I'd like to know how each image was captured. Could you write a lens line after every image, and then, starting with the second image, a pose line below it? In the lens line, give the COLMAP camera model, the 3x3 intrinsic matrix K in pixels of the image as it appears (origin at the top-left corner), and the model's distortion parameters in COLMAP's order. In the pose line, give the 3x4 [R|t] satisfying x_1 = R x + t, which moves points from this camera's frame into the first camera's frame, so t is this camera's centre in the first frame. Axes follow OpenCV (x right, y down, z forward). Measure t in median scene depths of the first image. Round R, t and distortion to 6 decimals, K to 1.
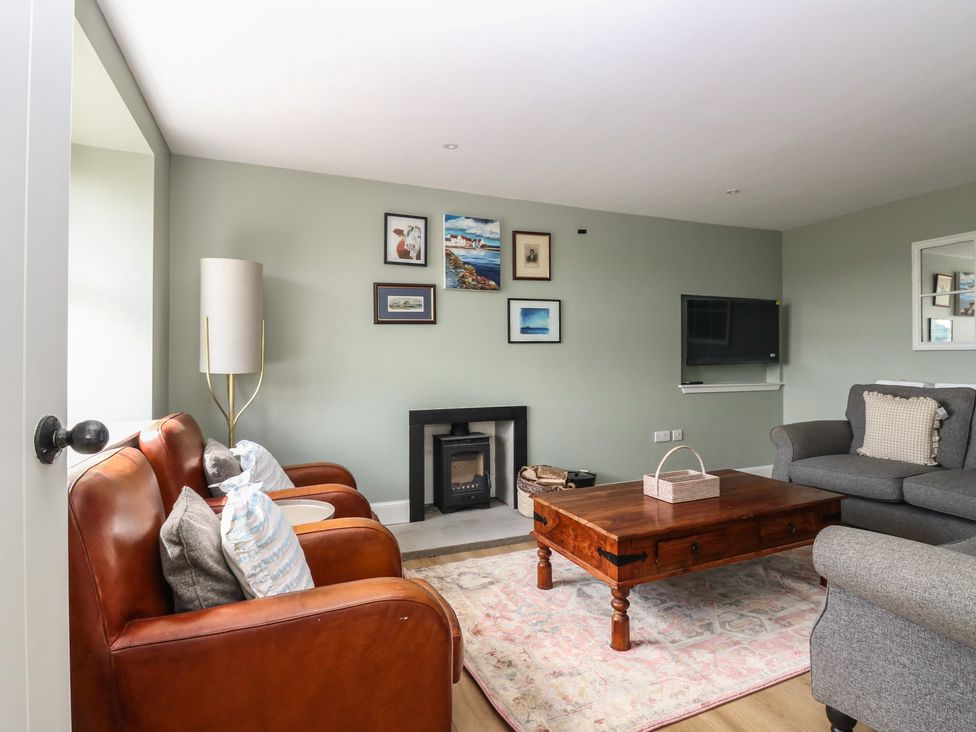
lens RADIAL K [[520.2, 0, 496.0], [0, 520.2, 367.5], [0, 0, 1]] dist [0.000105, -0.009538]
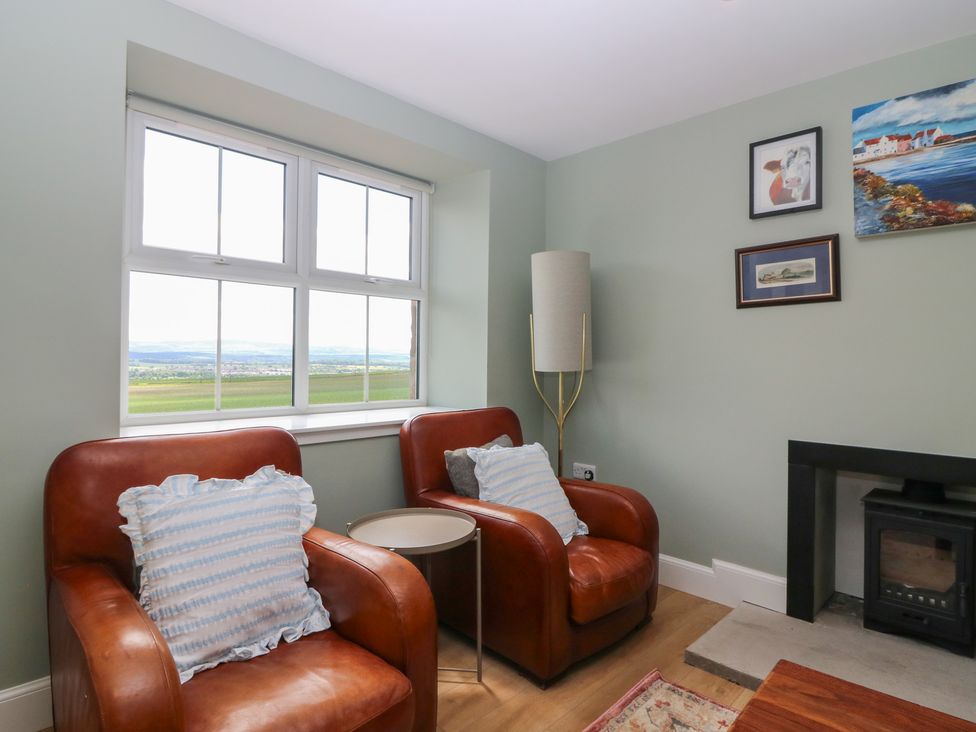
lens RADIAL K [[520.2, 0, 493.8], [0, 520.2, 358.8], [0, 0, 1]] dist [0.000105, -0.009538]
pose [[0.424439, 0.011677, -0.905381, 0.255077], [-0.022333, 0.999748, 0.002424, -0.010066], [0.905181, 0.019191, 0.424593, 0.399126]]
